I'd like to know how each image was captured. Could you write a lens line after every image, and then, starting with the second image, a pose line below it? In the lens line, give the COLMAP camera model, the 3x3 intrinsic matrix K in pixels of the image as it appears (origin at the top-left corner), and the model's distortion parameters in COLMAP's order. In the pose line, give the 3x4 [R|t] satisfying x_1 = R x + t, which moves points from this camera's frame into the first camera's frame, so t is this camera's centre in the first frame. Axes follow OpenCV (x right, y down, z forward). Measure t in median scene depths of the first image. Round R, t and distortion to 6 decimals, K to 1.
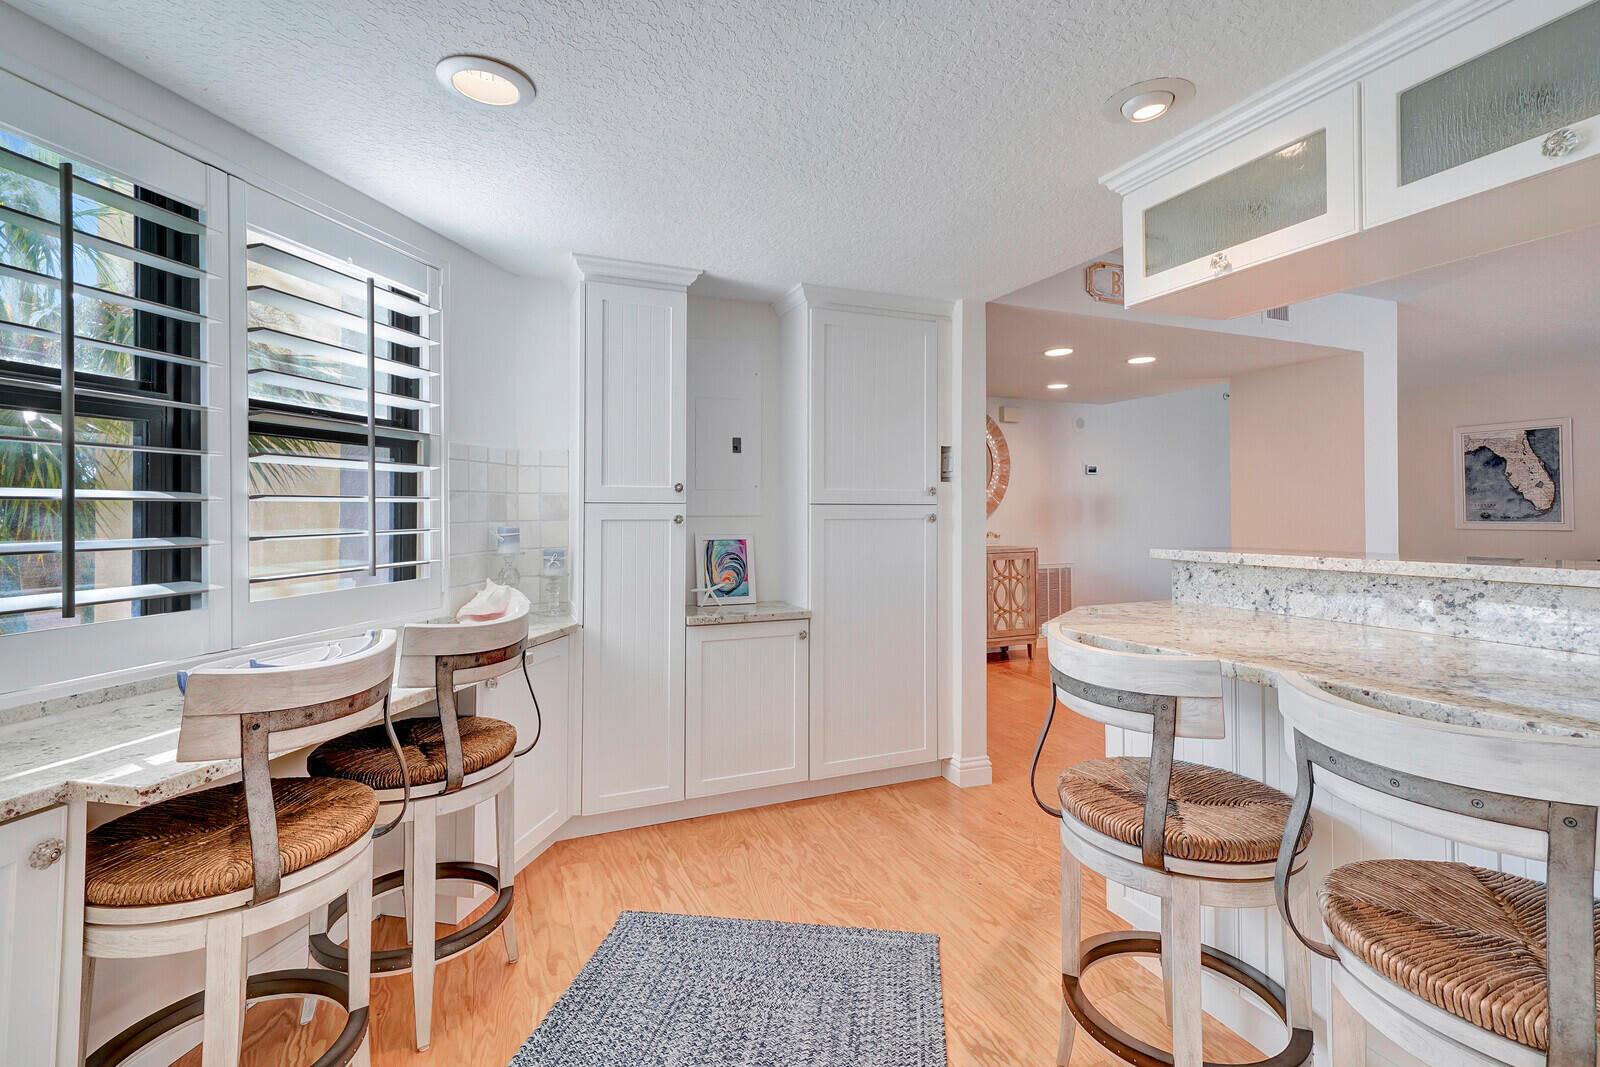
lens RADIAL K [[727.8, 0, 804.0], [0, 727.8, 501.0], [0, 0, 1]] dist [0.002242, 0.000562]
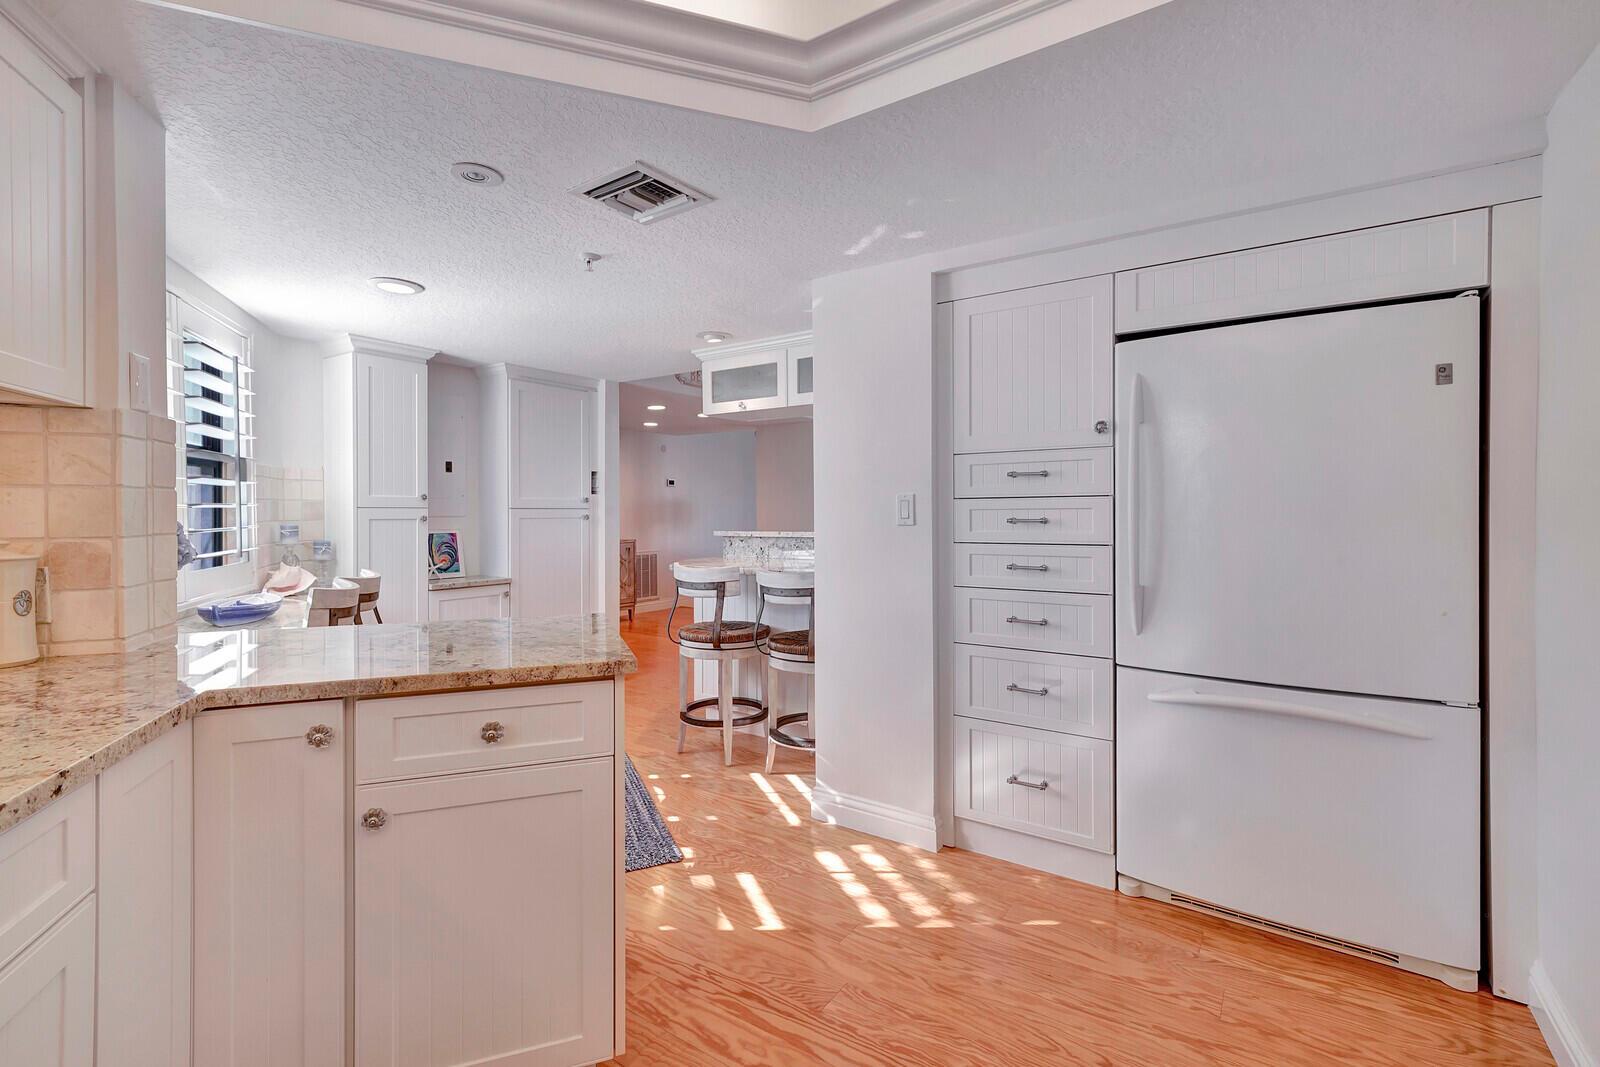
lens RADIAL K [[723.3, 0, 788.9], [0, 723.3, 524.3], [0, 0, 1]] dist [0.006238, 0.000805]
pose [[0.847921, -0.010815, 0.530012, -0.324176], [-0.004600, 0.999604, 0.027756, -0.007590], [-0.530103, -0.025973, 0.847536, -0.640536]]
